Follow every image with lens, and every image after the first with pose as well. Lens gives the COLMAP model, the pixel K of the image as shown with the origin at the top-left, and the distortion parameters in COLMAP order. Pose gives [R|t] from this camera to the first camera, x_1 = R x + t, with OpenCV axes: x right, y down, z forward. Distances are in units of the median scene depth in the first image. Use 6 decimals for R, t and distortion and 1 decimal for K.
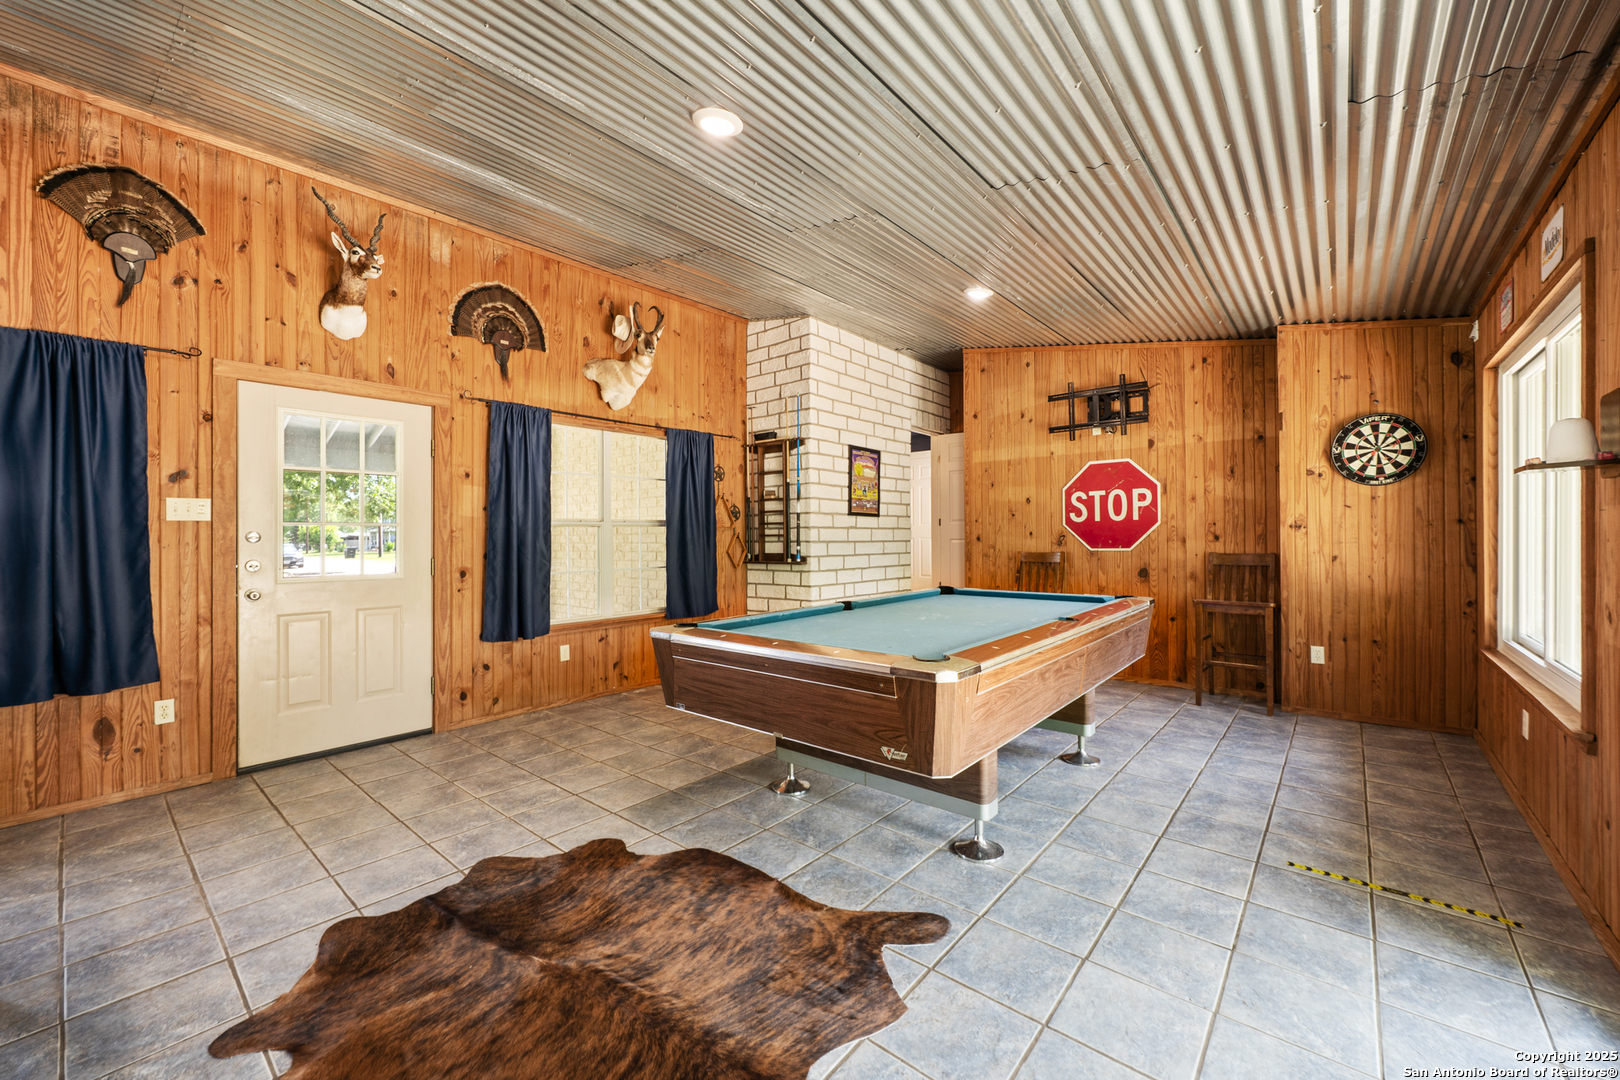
lens RADIAL K [[626.3, 0, 806.2], [0, 626.3, 536.8], [0, 0, 1]] dist [0.000356, 0.000062]
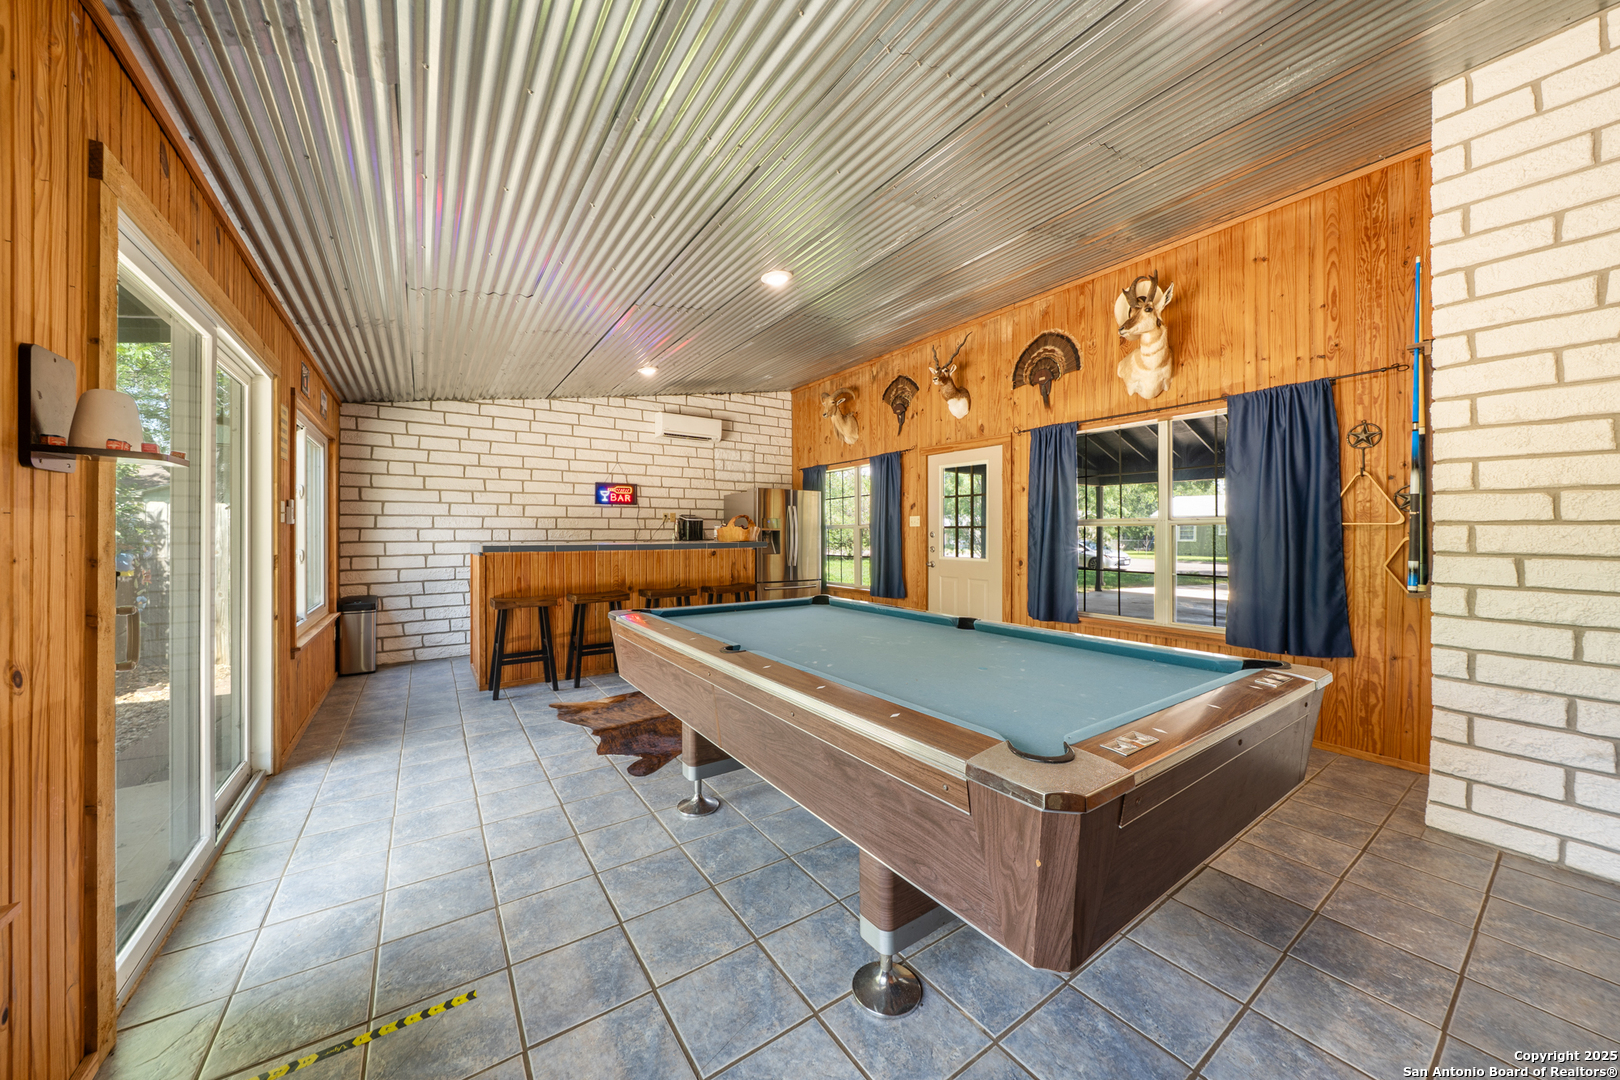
lens RADIAL K [[559.9, 0, 807.0], [0, 559.9, 531.3], [0, 0, 1]] dist [-0.002410, -0.000011]
pose [[-0.253864, 0.001774, -0.967238, 0.997708], [-0.004684, 0.999984, 0.003063, -0.015116], [0.967228, 0.005308, -0.253852, 1.179984]]
